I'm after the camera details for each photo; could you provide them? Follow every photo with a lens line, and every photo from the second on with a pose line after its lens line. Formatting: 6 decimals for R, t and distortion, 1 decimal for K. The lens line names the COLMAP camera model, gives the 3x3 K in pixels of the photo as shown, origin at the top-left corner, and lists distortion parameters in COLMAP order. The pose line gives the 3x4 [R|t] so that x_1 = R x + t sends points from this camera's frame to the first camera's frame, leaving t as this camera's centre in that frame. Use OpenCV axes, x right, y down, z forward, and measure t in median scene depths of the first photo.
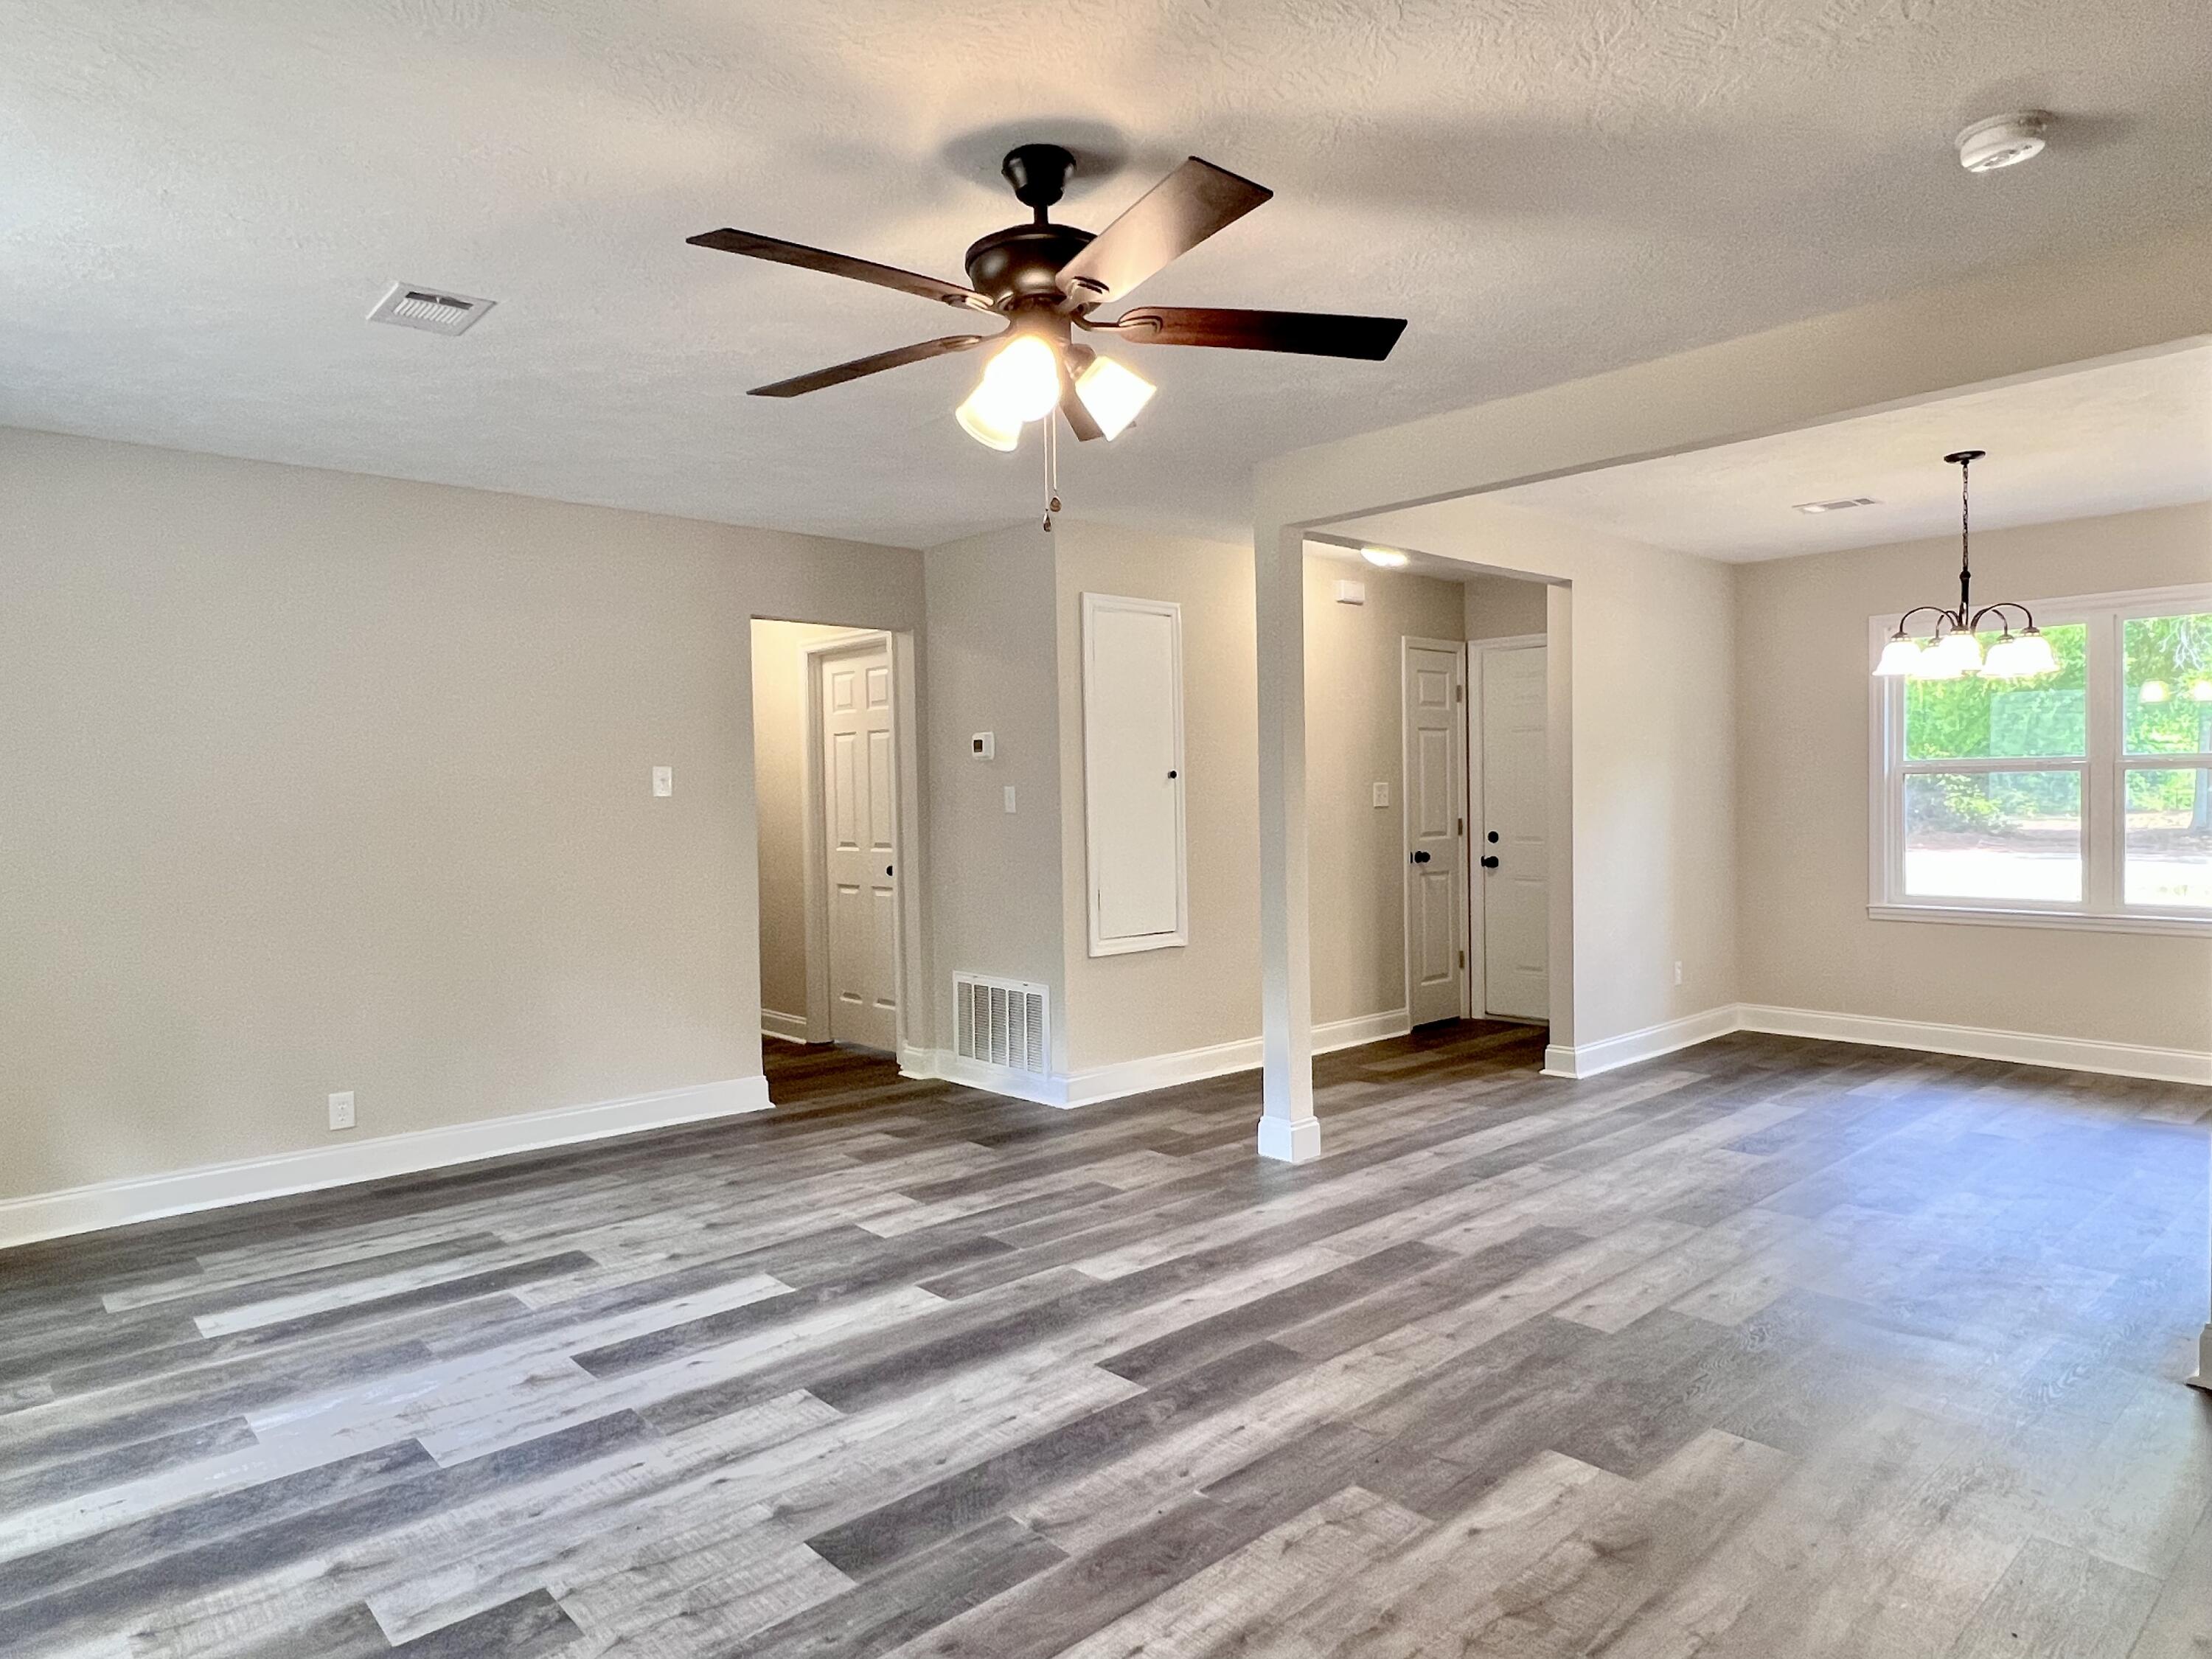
lens RADIAL K [[1335.9, 0, 1015.2], [0, 1335.9, 824.8], [0, 0, 1]] dist [-0.000365, -0.000362]
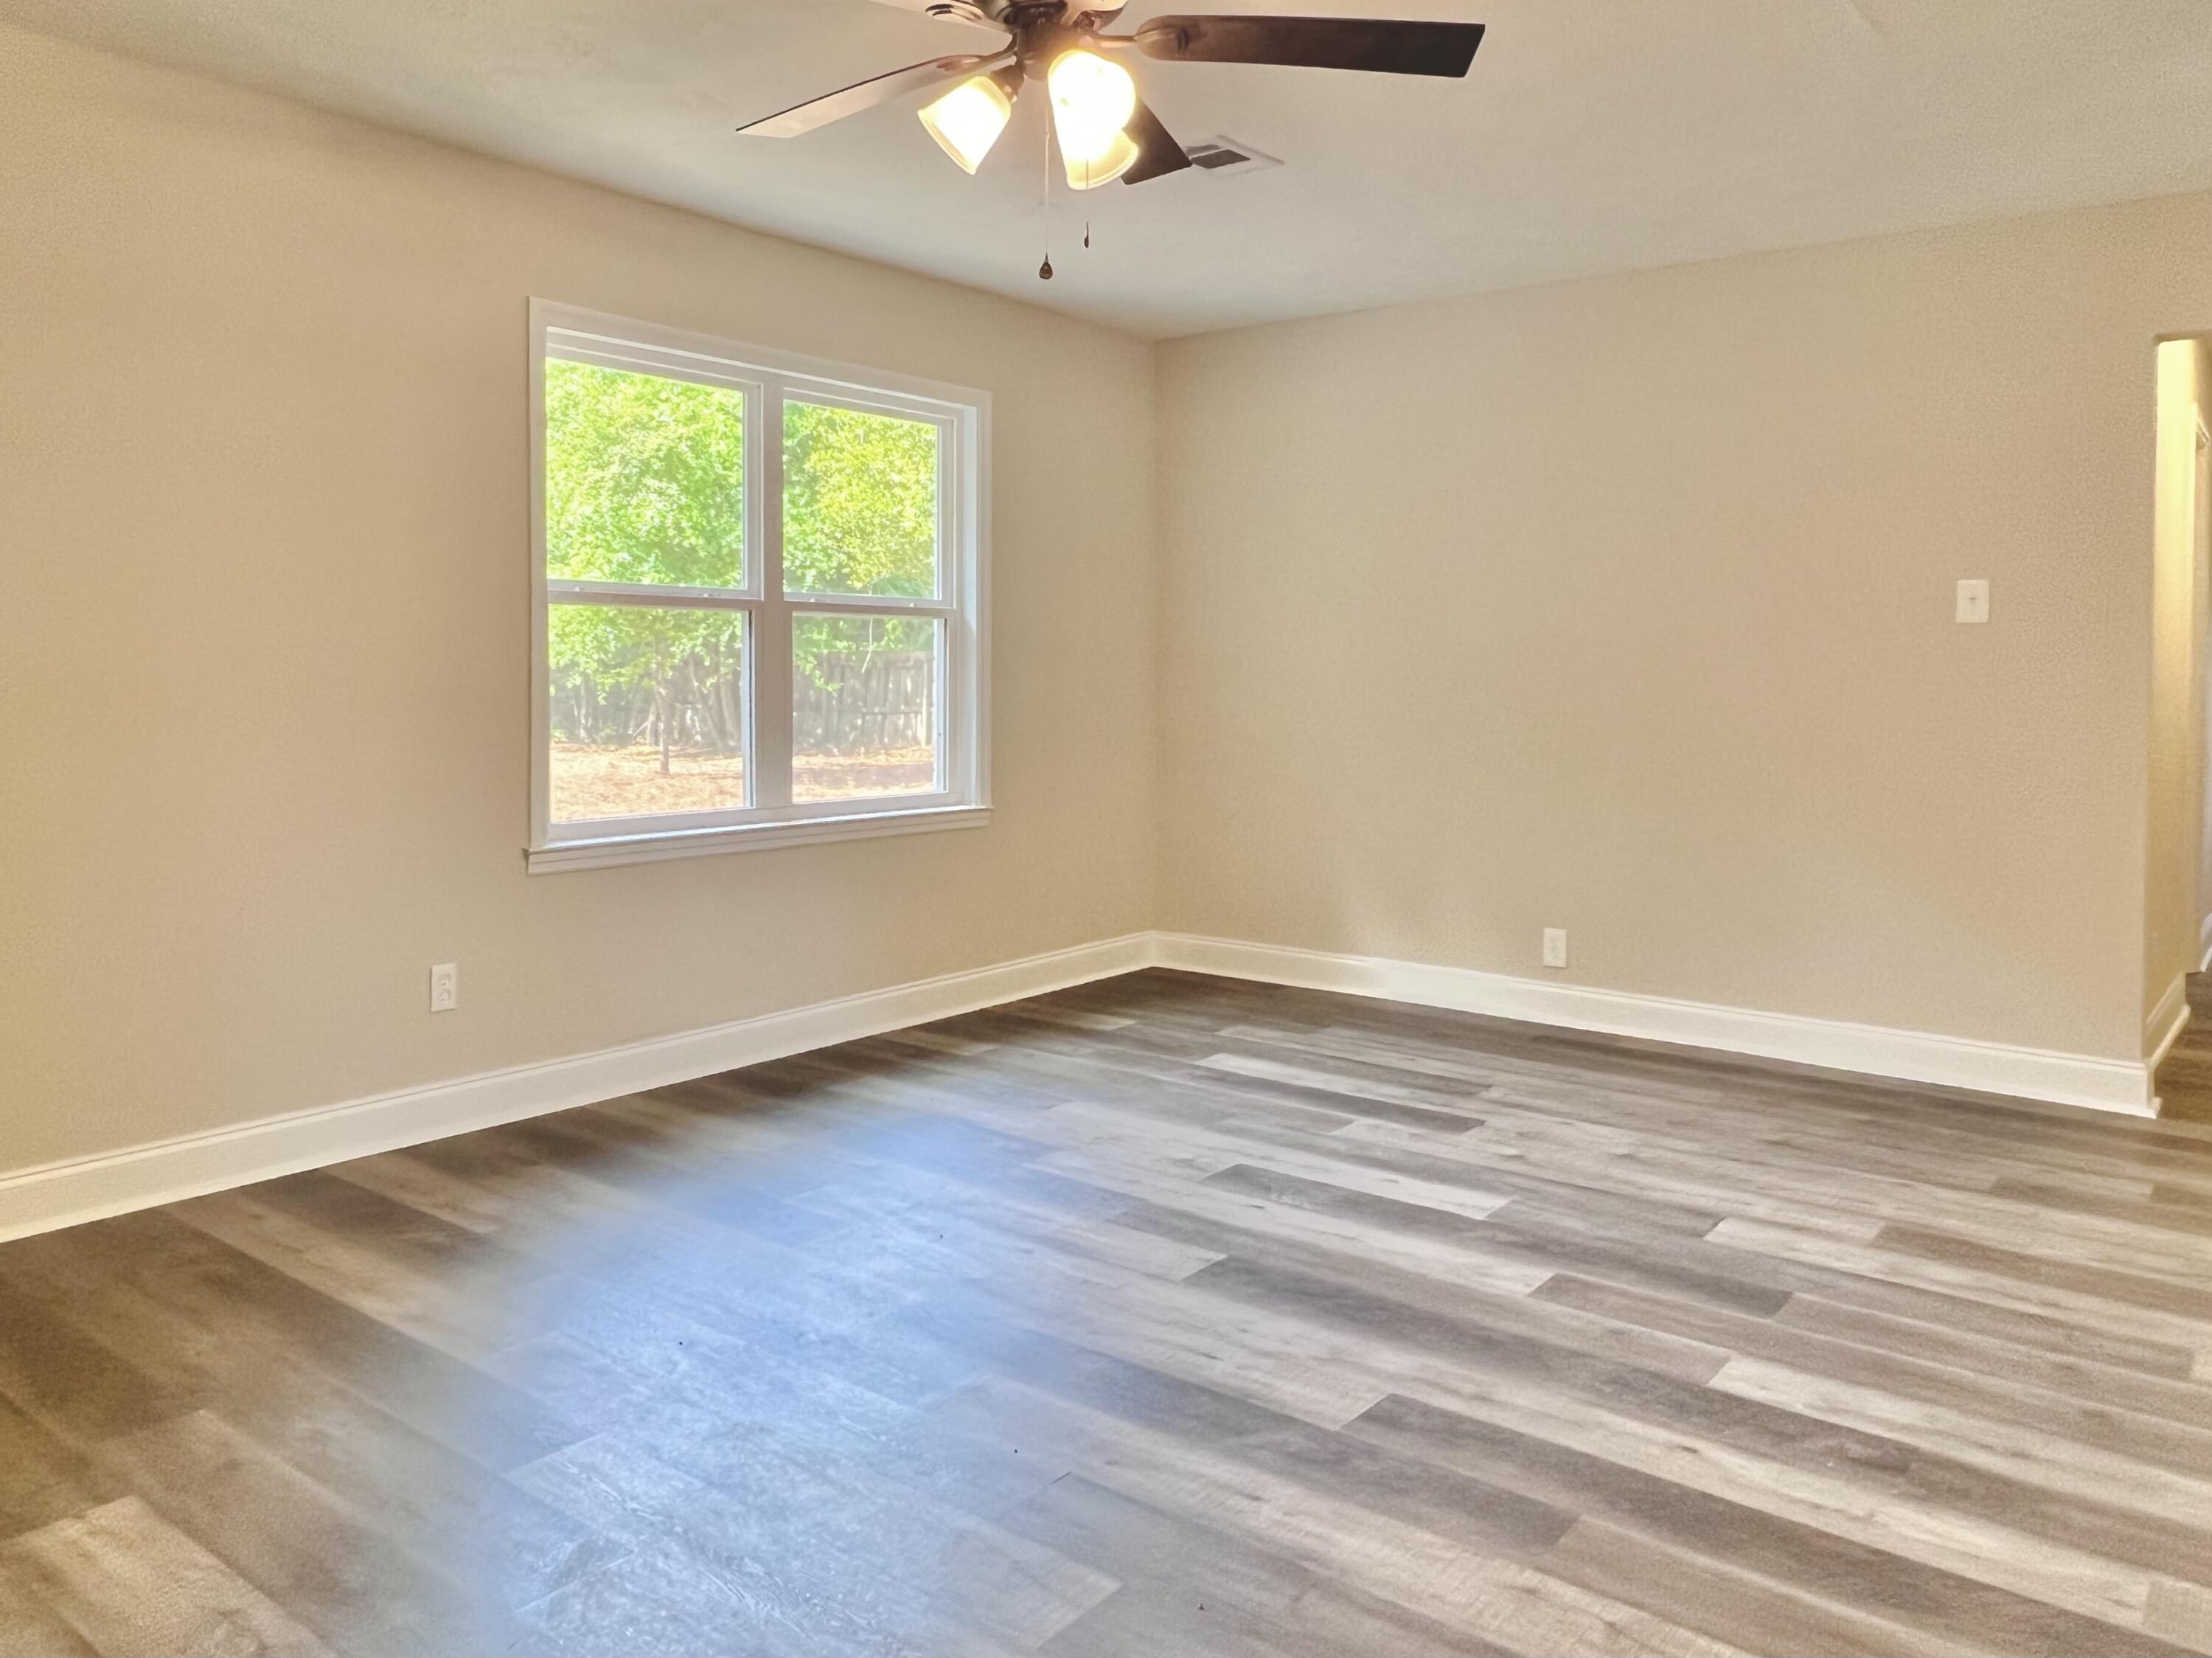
lens RADIAL K [[1593.2, 0, 1103.6], [0, 1593.2, 827.1], [0, 0, 1]] dist [0.001972, -0.002970]
pose [[0.203023, 0.118488, -0.971978, 0.830458], [-0.031613, 0.992927, 0.114439, 0.006723], [0.978663, 0.007493, 0.205333, 0.669971]]
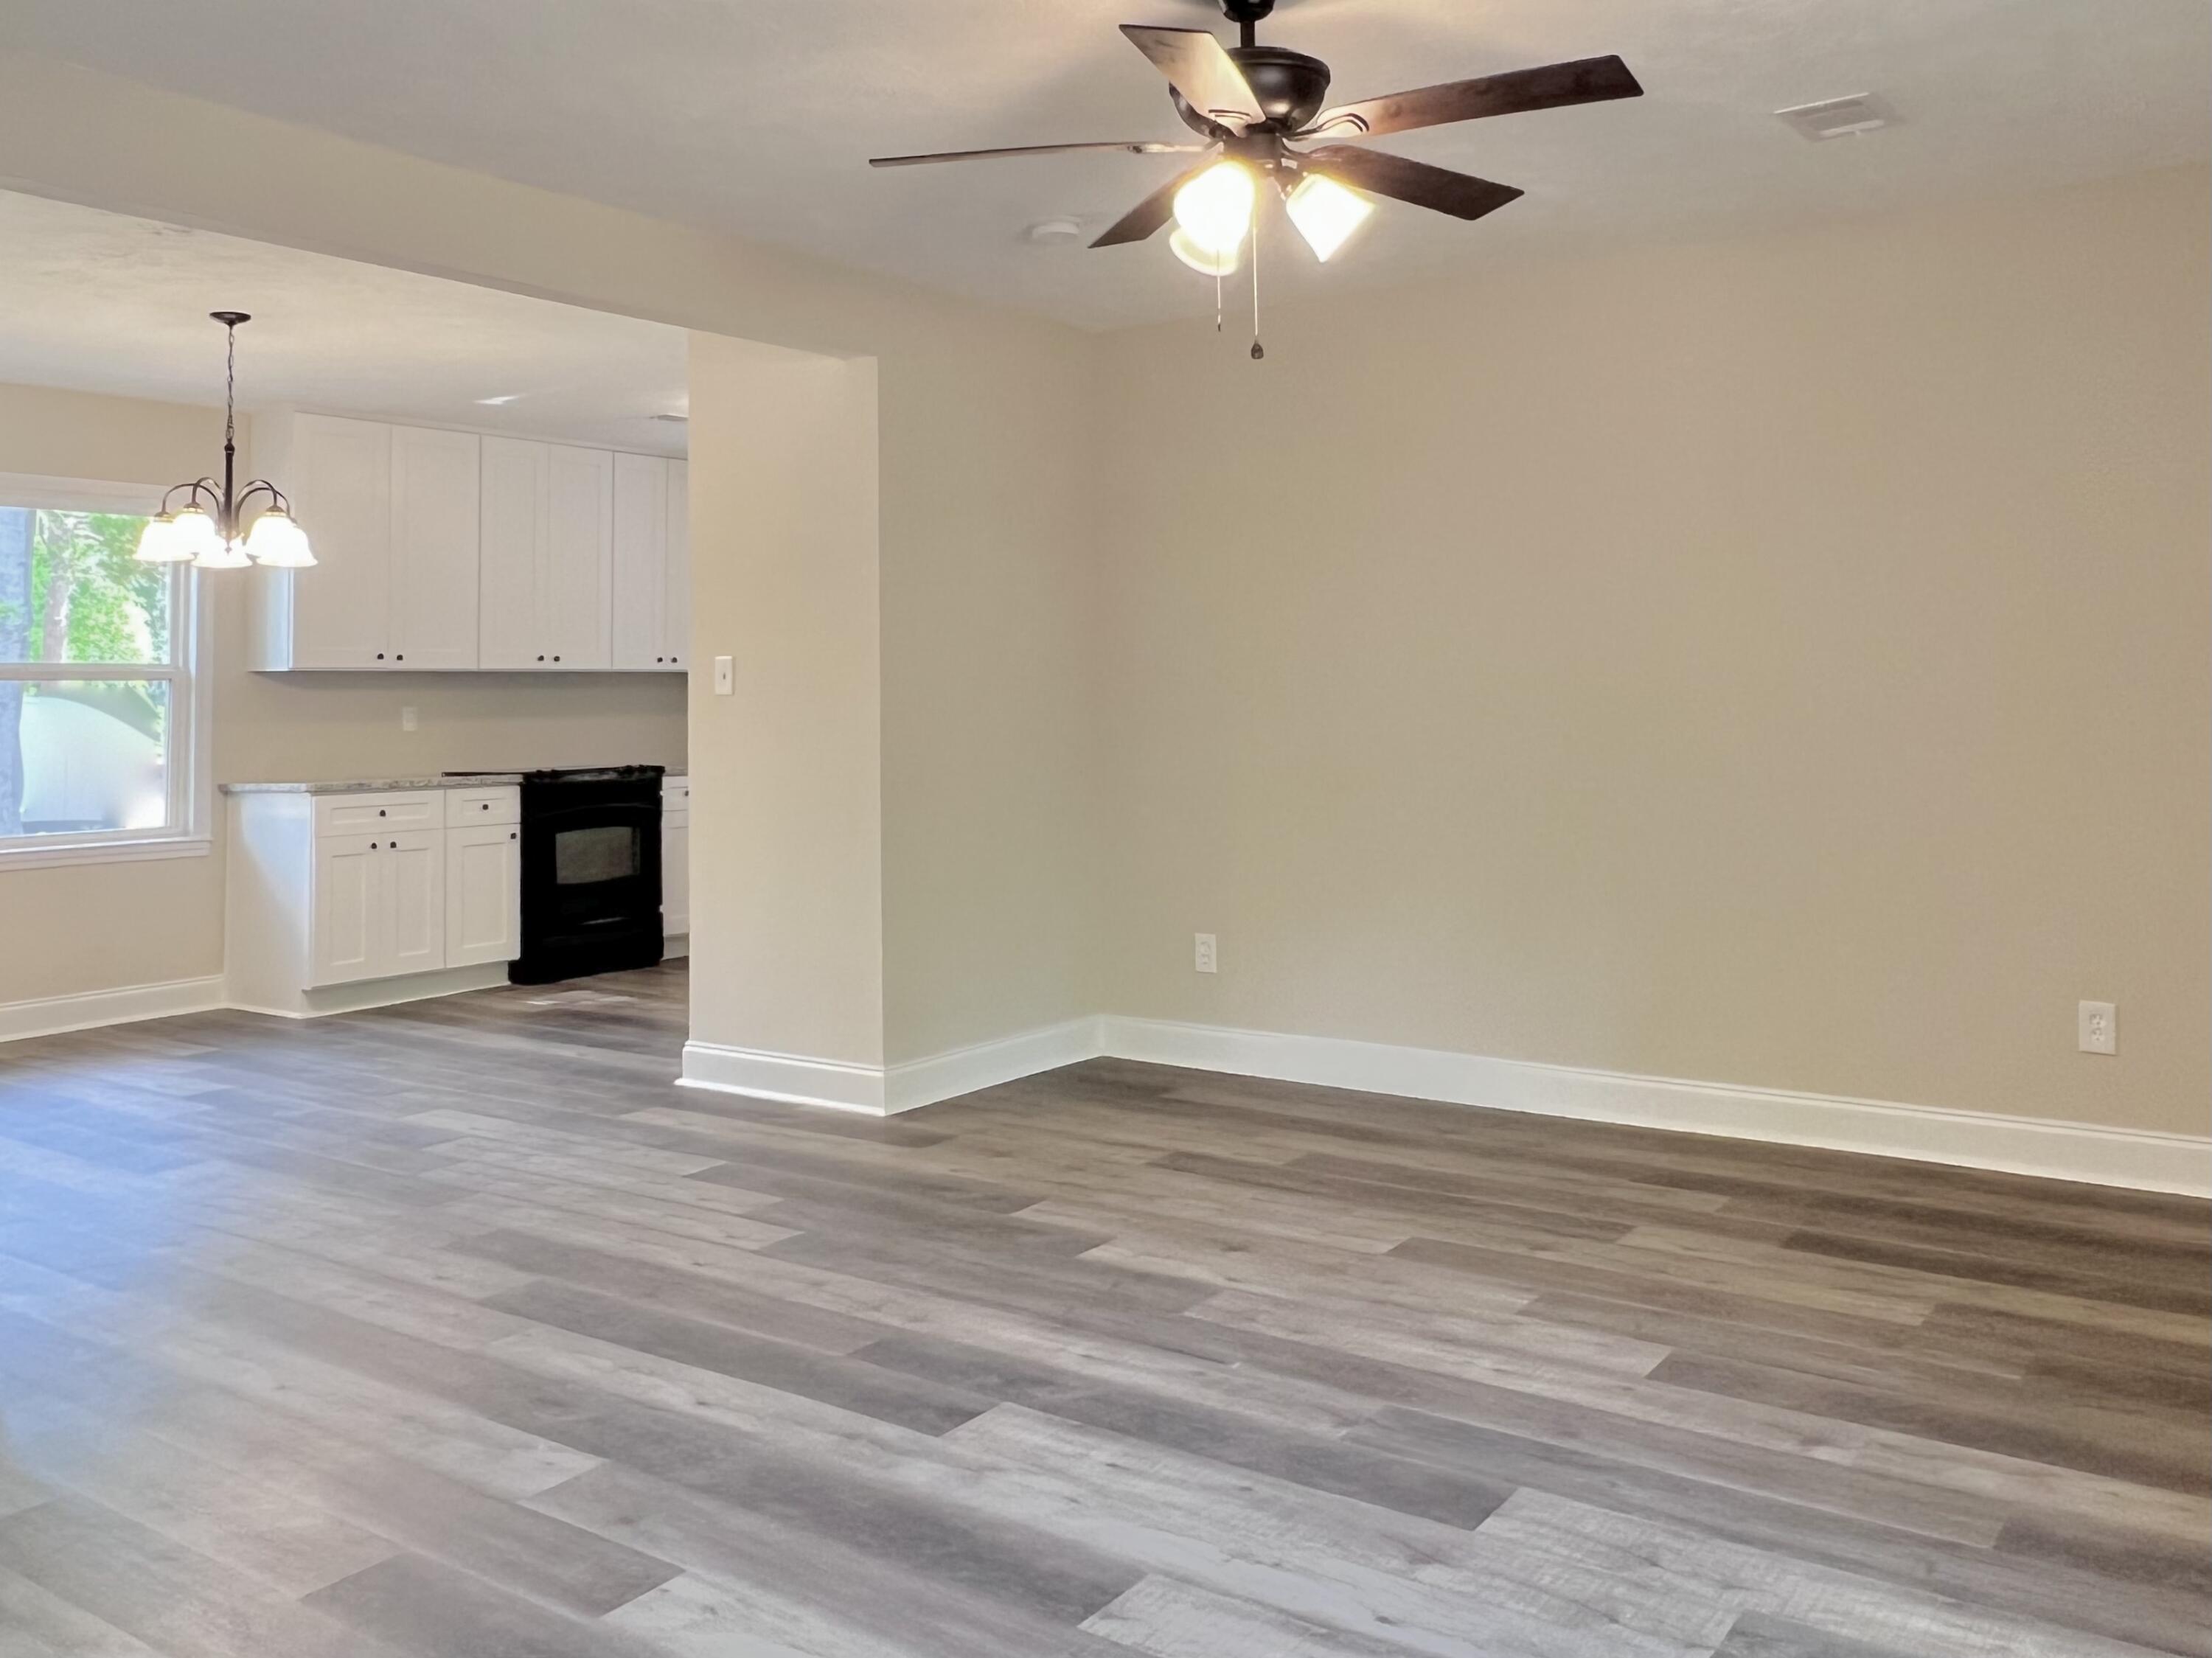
lens RADIAL K [[1803.7, 0, 1104.0], [0, 1803.7, 827.9], [0, 0, 1]] dist [0.001545, -0.001708]
pose [[-0.236685, -0.052892, 0.970146, -0.905483], [0.042640, 0.996990, 0.064758, 0.010995], [-0.970650, 0.056694, -0.233718, 1.125810]]
